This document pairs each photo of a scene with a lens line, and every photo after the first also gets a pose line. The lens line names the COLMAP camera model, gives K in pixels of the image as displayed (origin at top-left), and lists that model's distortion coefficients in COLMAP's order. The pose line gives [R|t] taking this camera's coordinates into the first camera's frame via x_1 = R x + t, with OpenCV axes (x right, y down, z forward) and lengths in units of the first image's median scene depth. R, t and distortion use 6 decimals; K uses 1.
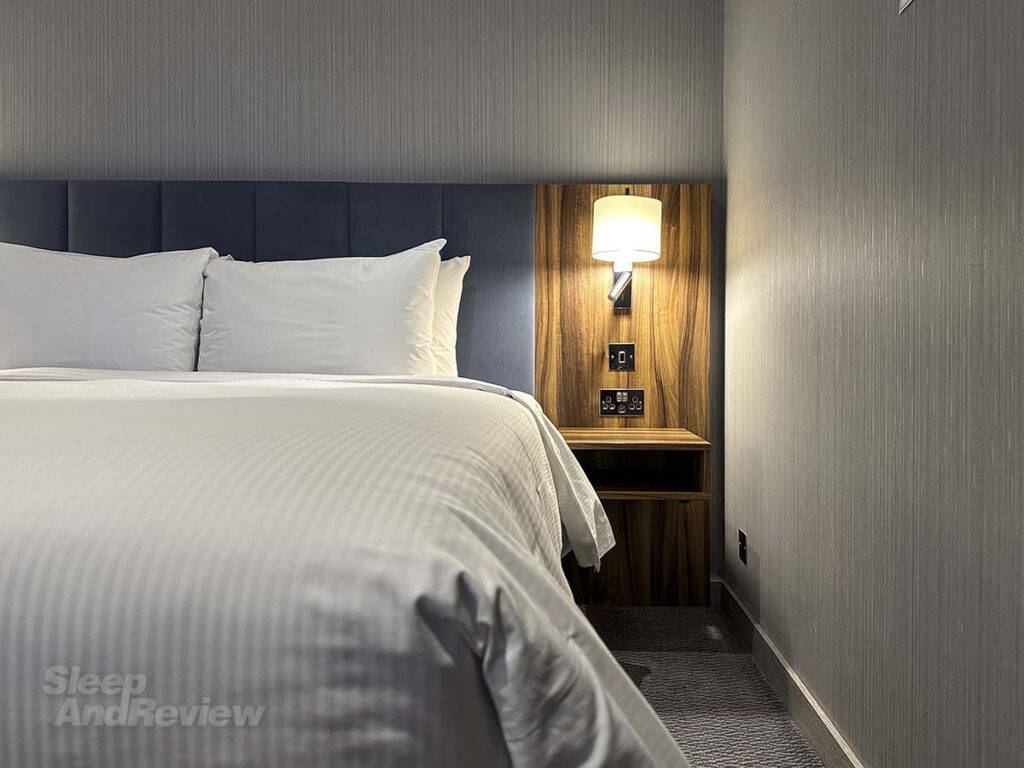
lens RADIAL K [[737.2, 0, 562.7], [0, 737.2, 364.9], [0, 0, 1]] dist [0.072639, -0.002297]
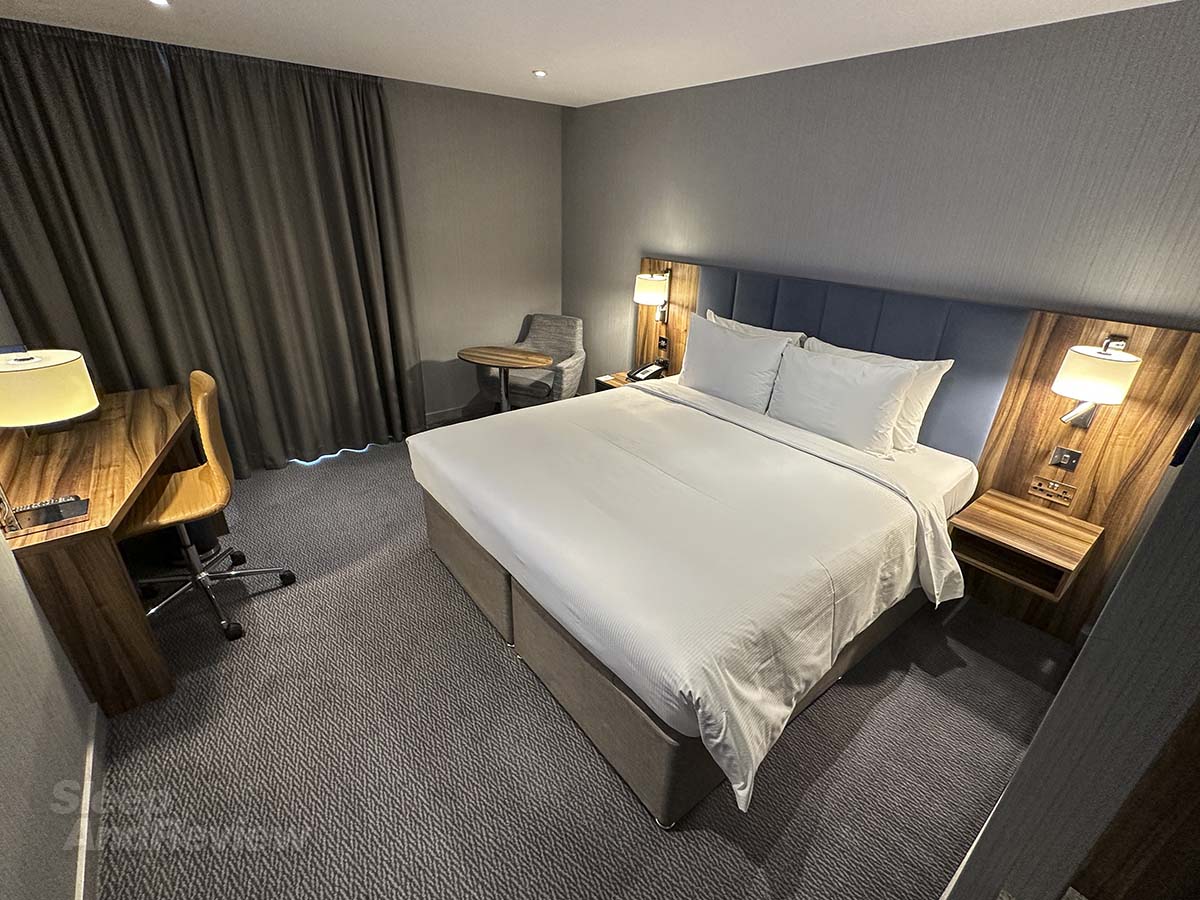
lens RADIAL K [[533.9, 0, 600.0], [0, 533.9, 450.0], [0, 0, 1]] dist [-0.003894, -0.000046]
pose [[0.628667, 0.336790, -0.700964, 0.213984], [-0.016322, 0.906875, 0.421085, -0.397711], [0.777503, -0.253281, 0.575619, -0.148335]]
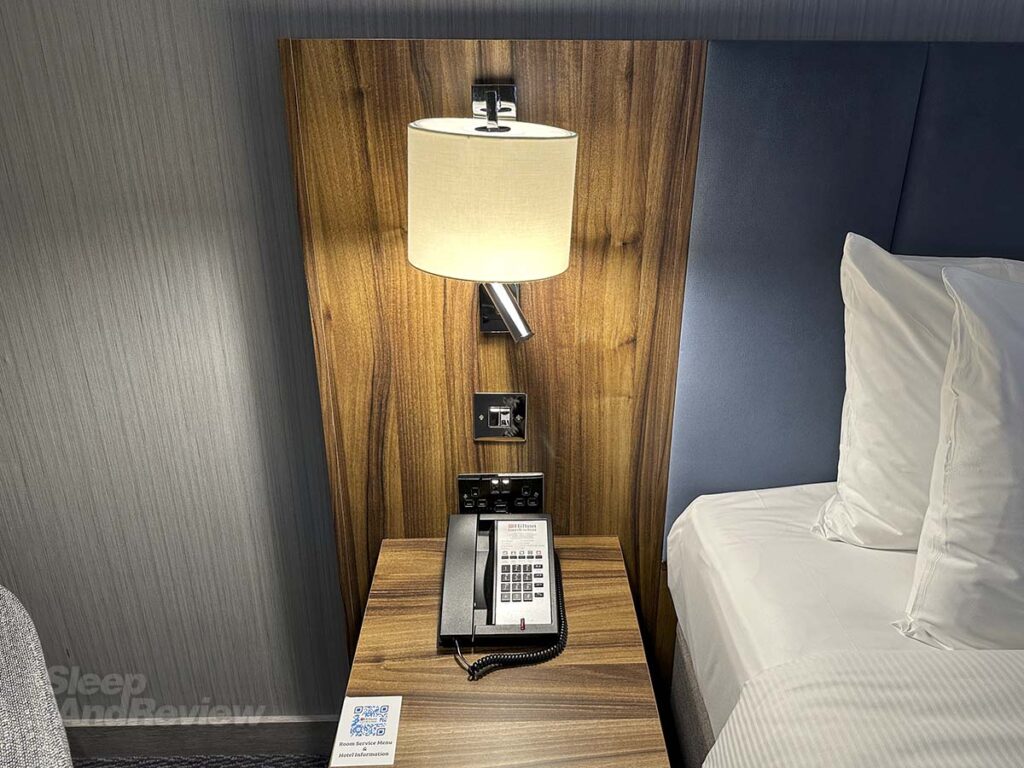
lens RADIAL K [[720.7, 0, 535.9], [0, 720.7, 360.5], [0, 0, 1]] dist [0.045782, -0.000854]
pose [[0.998977, -0.018335, 0.041344, -0.899731], [0.000687, 0.920188, 0.391476, -0.241713], [-0.045222, -0.391047, 0.919259, 0.572286]]
